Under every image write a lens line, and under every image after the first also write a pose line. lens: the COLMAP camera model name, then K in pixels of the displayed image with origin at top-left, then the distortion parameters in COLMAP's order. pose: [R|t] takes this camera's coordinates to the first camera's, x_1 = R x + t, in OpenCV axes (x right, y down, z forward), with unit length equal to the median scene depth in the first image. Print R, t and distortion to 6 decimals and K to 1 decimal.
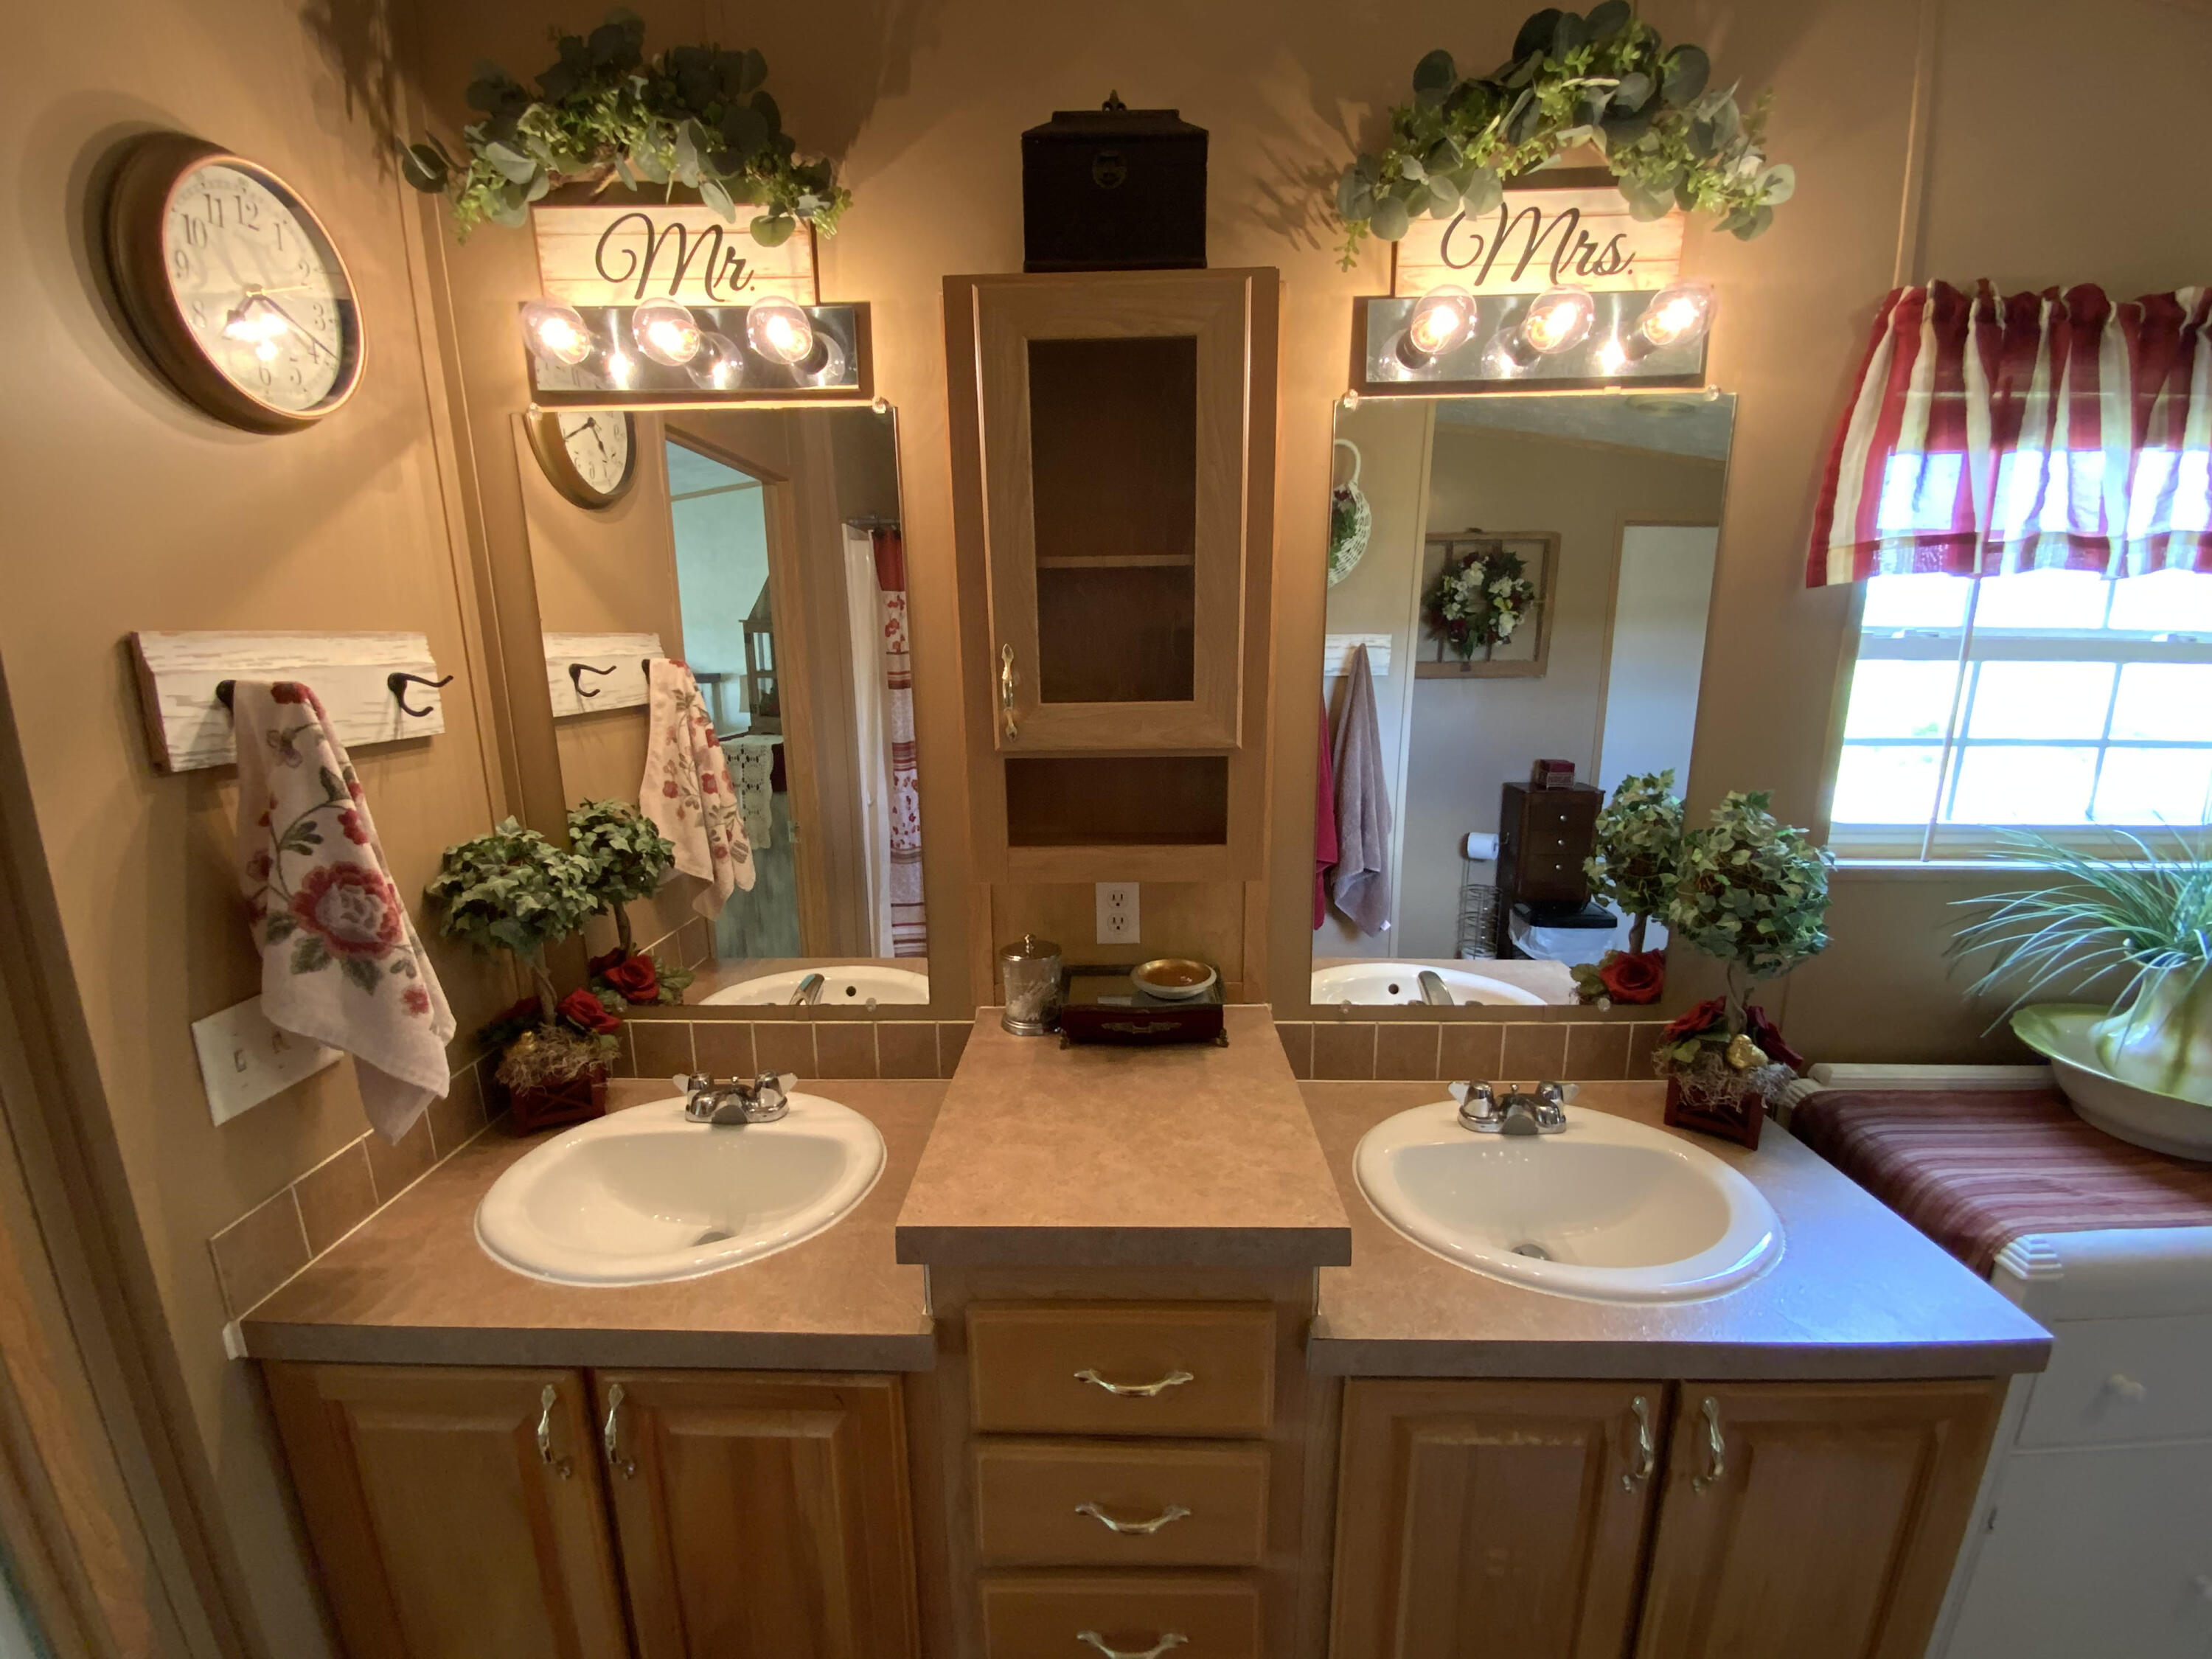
lens RADIAL K [[913.1, 0, 1103.3], [0, 913.1, 830.5], [0, 0, 1]] dist [0.000374, -0.005214]
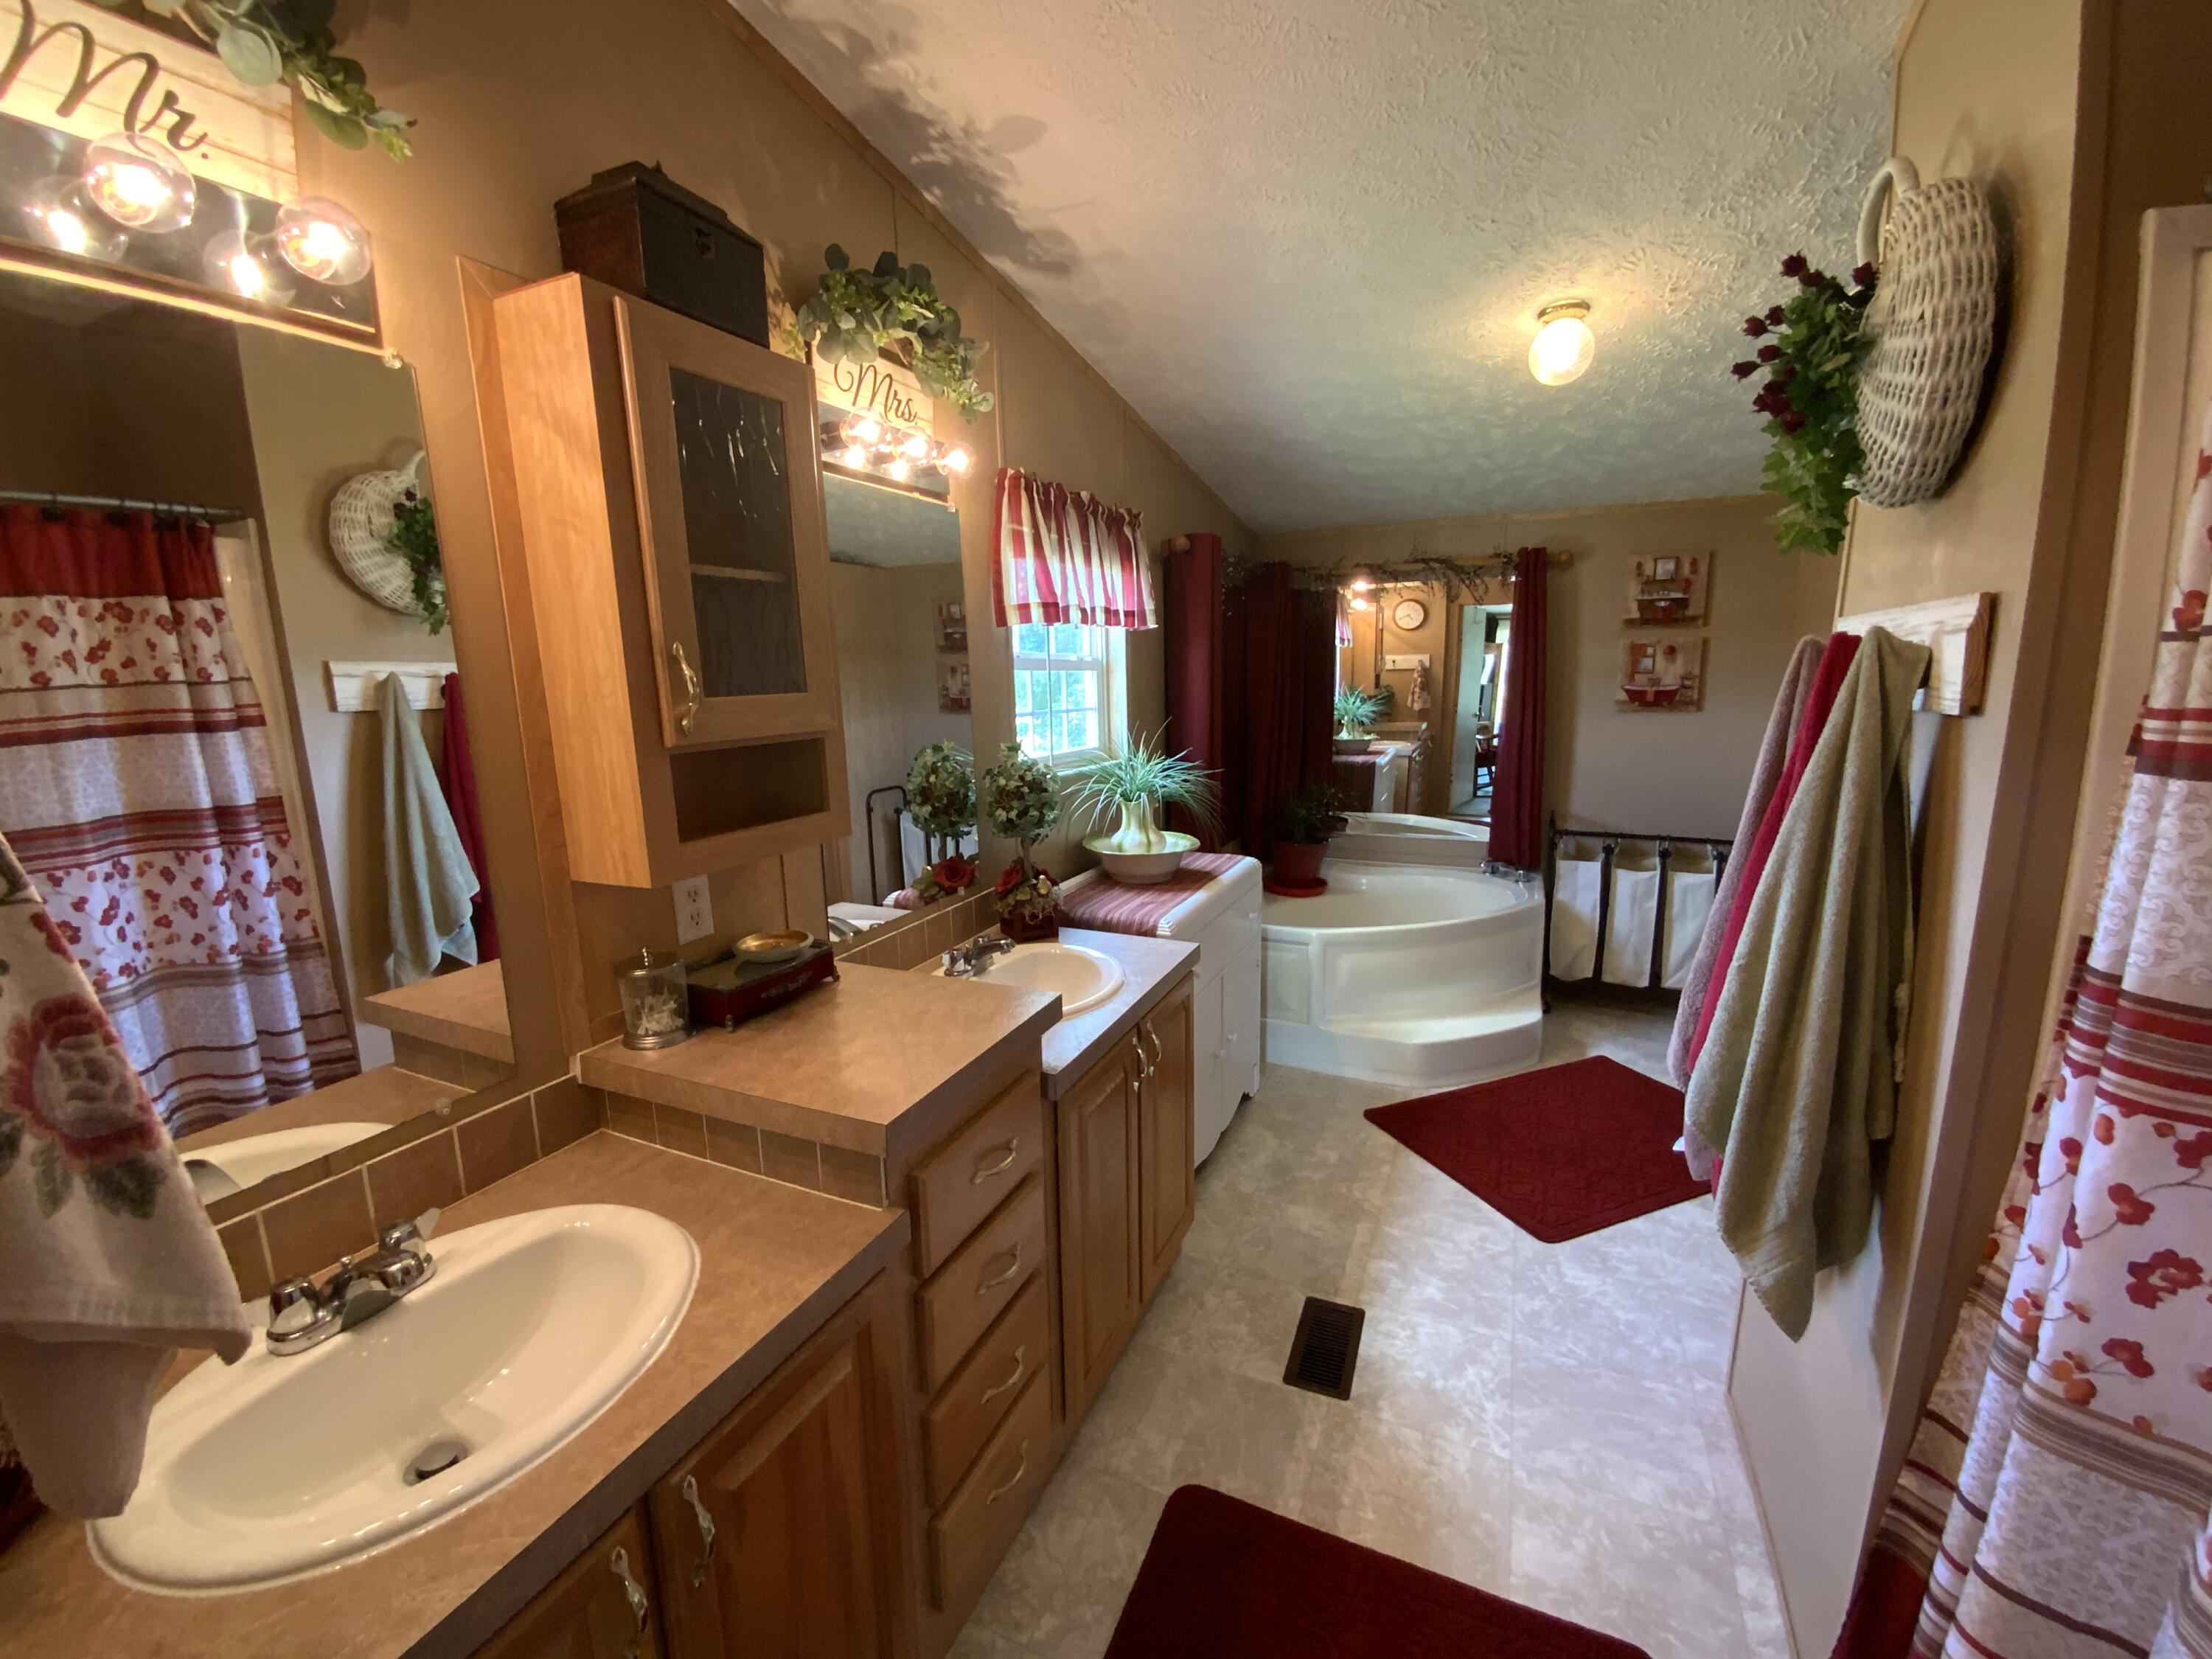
lens RADIAL K [[913.1, 0, 1103.1], [0, 913.1, 839.2], [0, 0, 1]] dist [0.000374, -0.005214]
pose [[0.387963, -0.171986, 0.905486, -0.898978], [0.220286, 0.971265, 0.090097, 0.026935], [-0.894963, 0.164512, 0.414702, 0.160761]]
